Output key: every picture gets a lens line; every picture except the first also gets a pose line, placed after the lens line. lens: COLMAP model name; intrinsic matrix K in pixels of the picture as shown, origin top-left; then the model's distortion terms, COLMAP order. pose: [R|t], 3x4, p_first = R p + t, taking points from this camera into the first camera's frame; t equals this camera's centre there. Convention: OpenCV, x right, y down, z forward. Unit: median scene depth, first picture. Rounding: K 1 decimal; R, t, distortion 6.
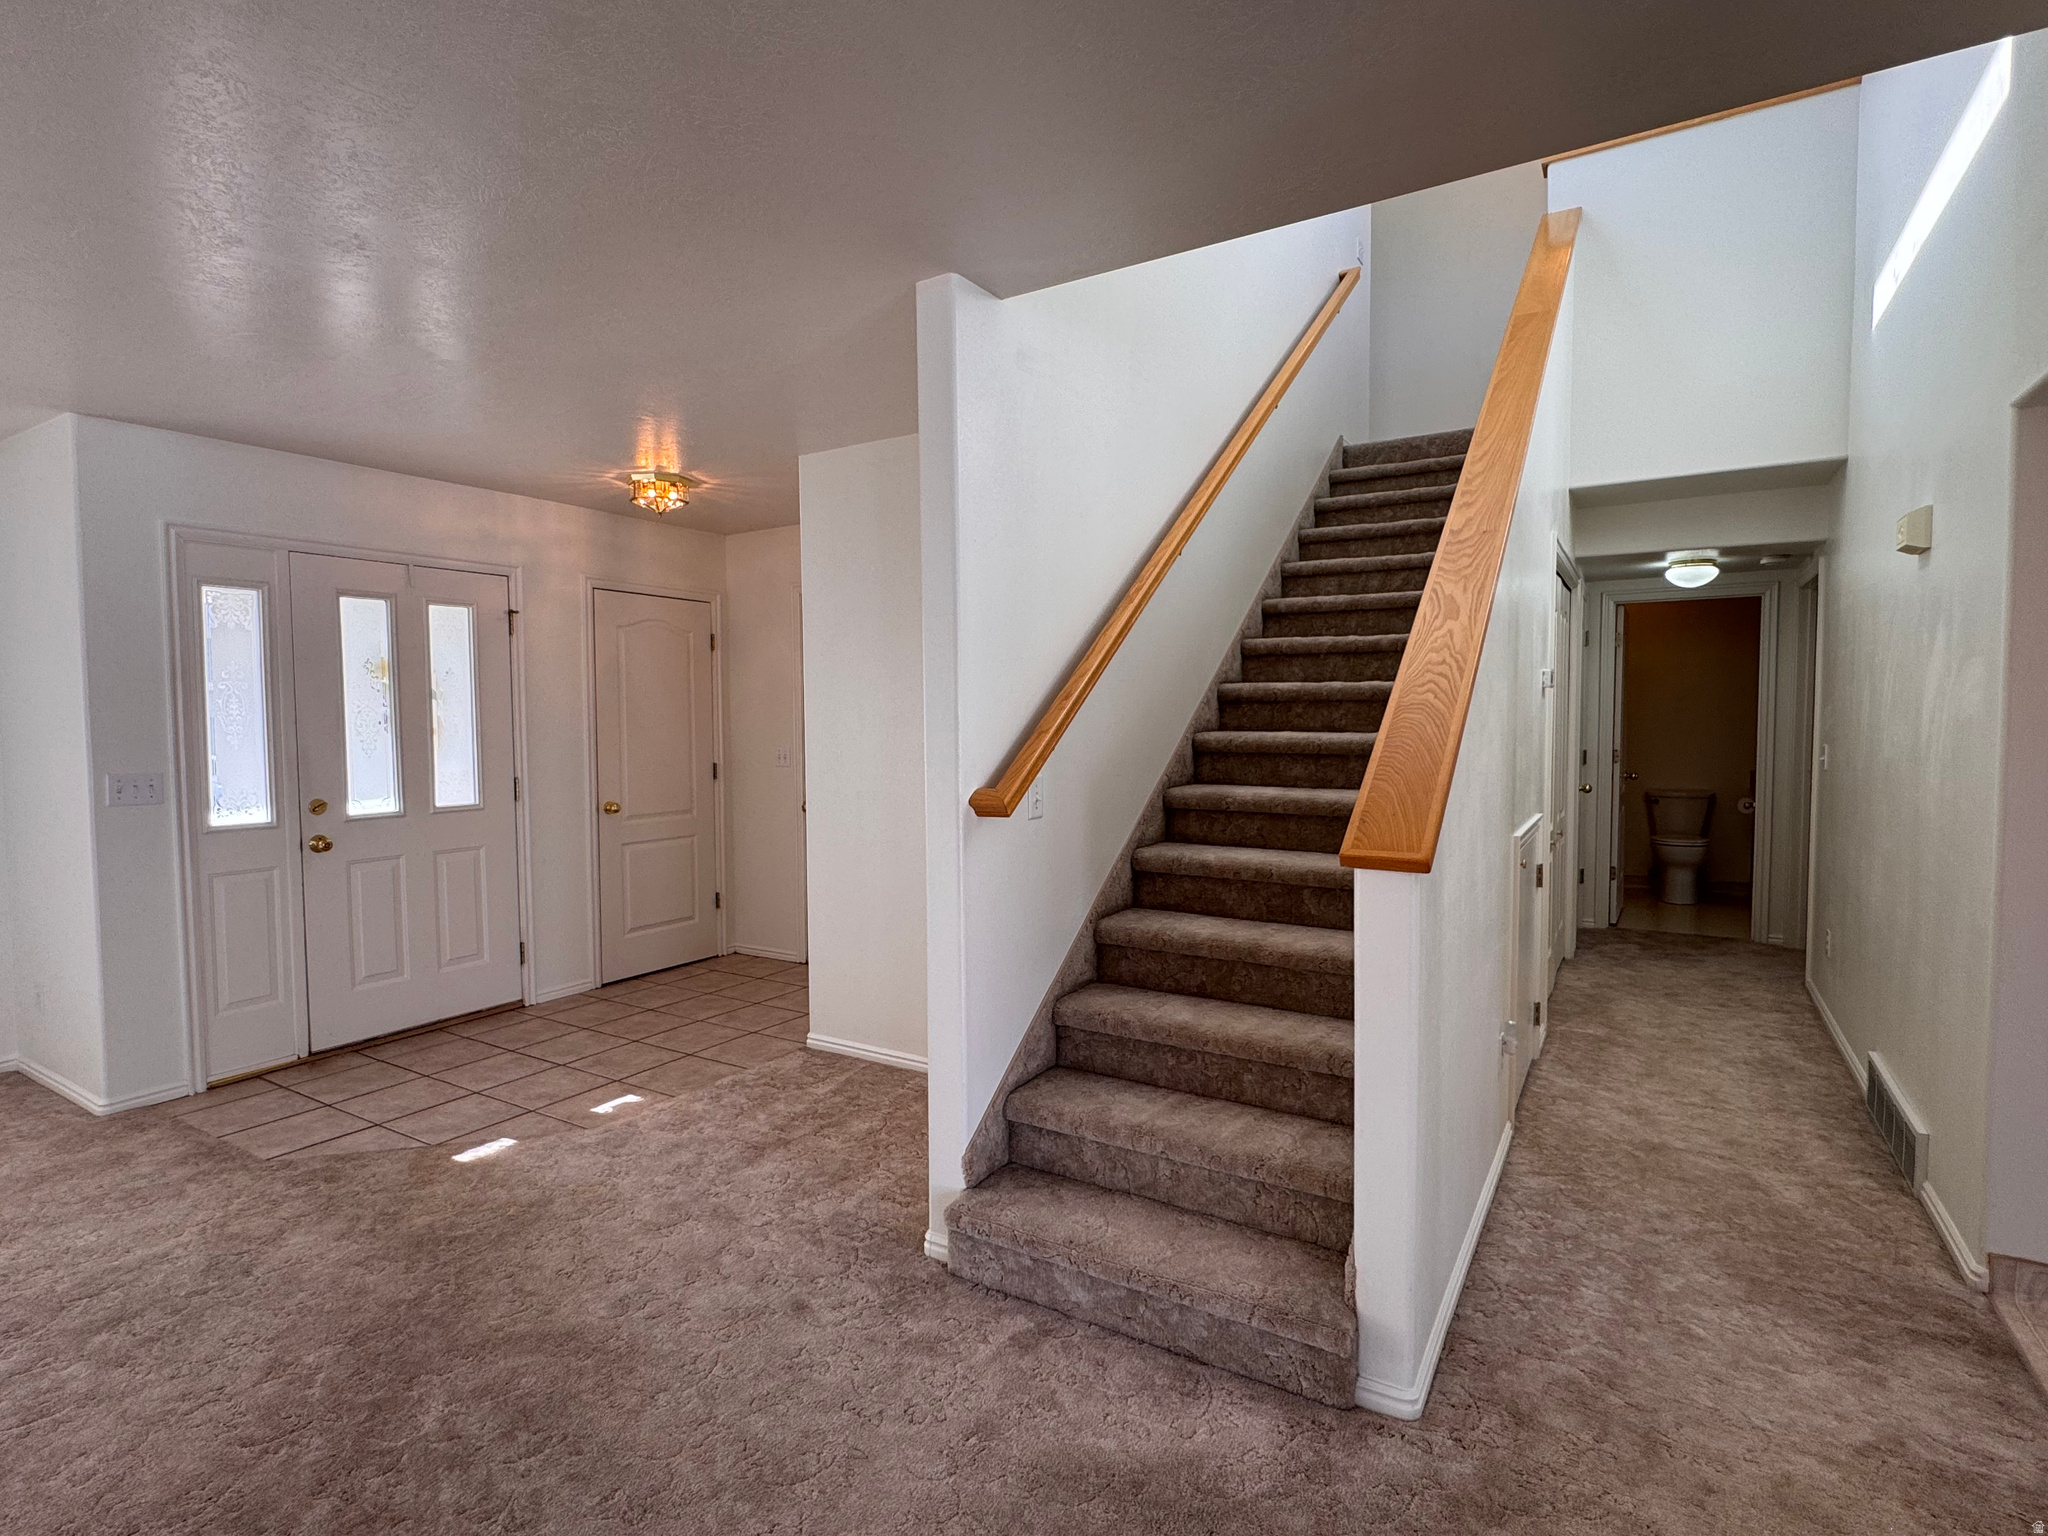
lens RADIAL K [[1016.9, 0, 1024.0], [0, 1016.9, 768.0], [0, 0, 1]] dist [0.002094, 0.000321]
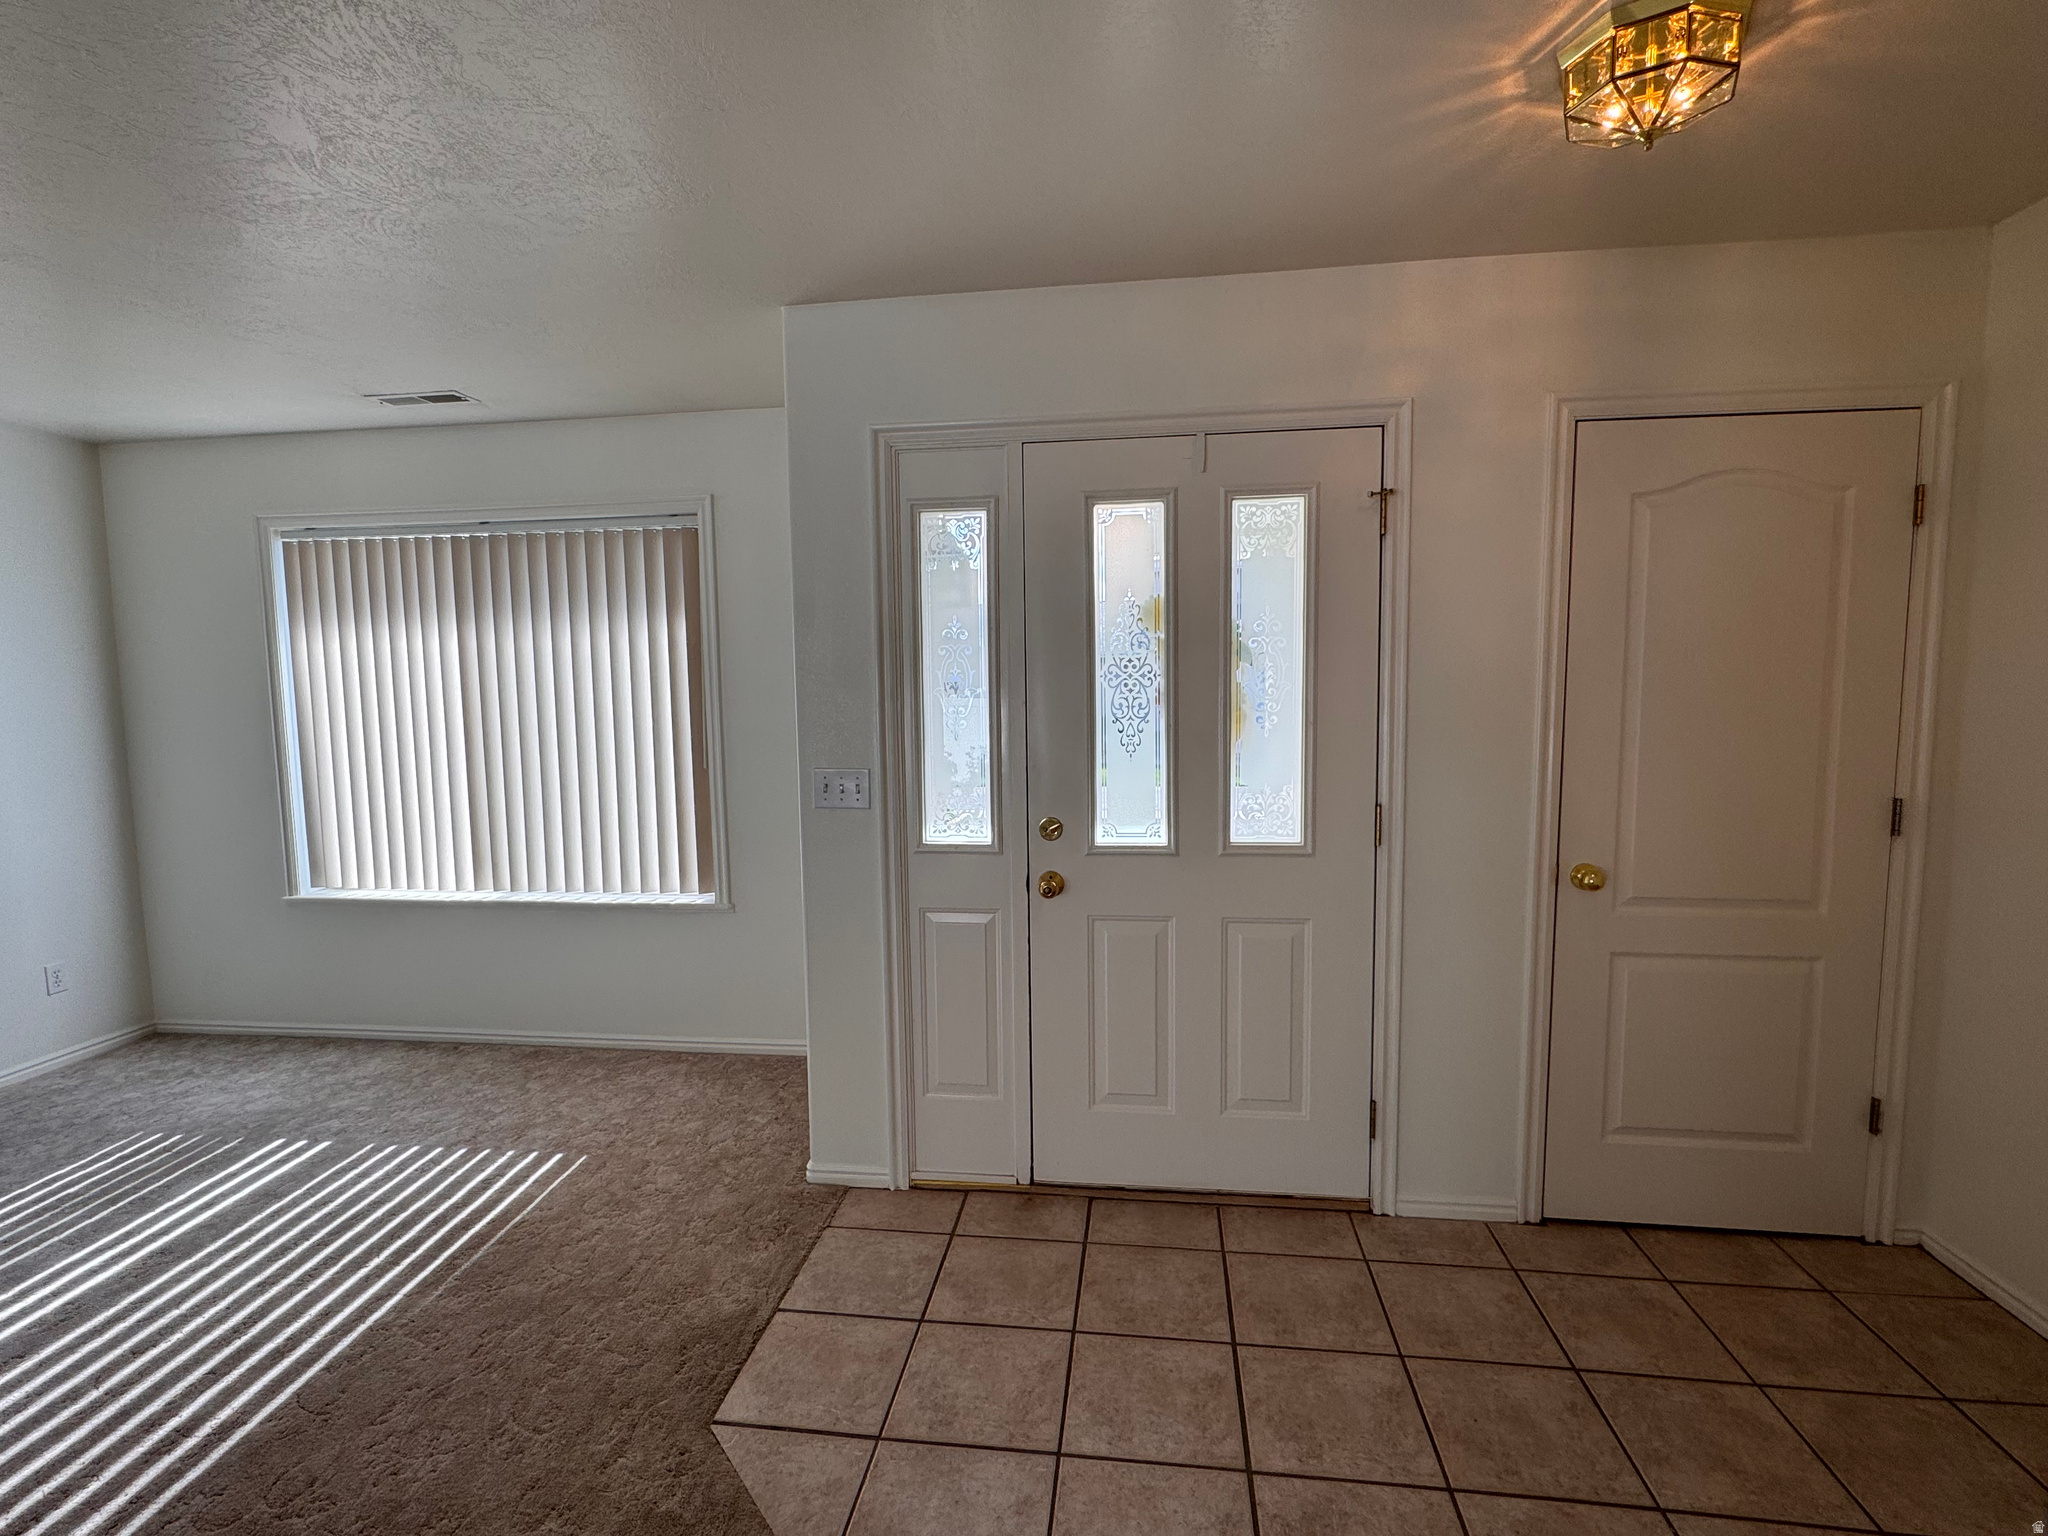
lens RADIAL K [[974.0, 0, 1024.0], [0, 974.0, 768.0], [0, 0, 1]] dist [0.002954, -0.000031]
pose [[0.413994, 0.083033, -0.906485, -0.122059], [-0.036883, 0.996543, 0.074438, -0.046151], [0.909532, 0.002617, 0.415626, 0.689867]]
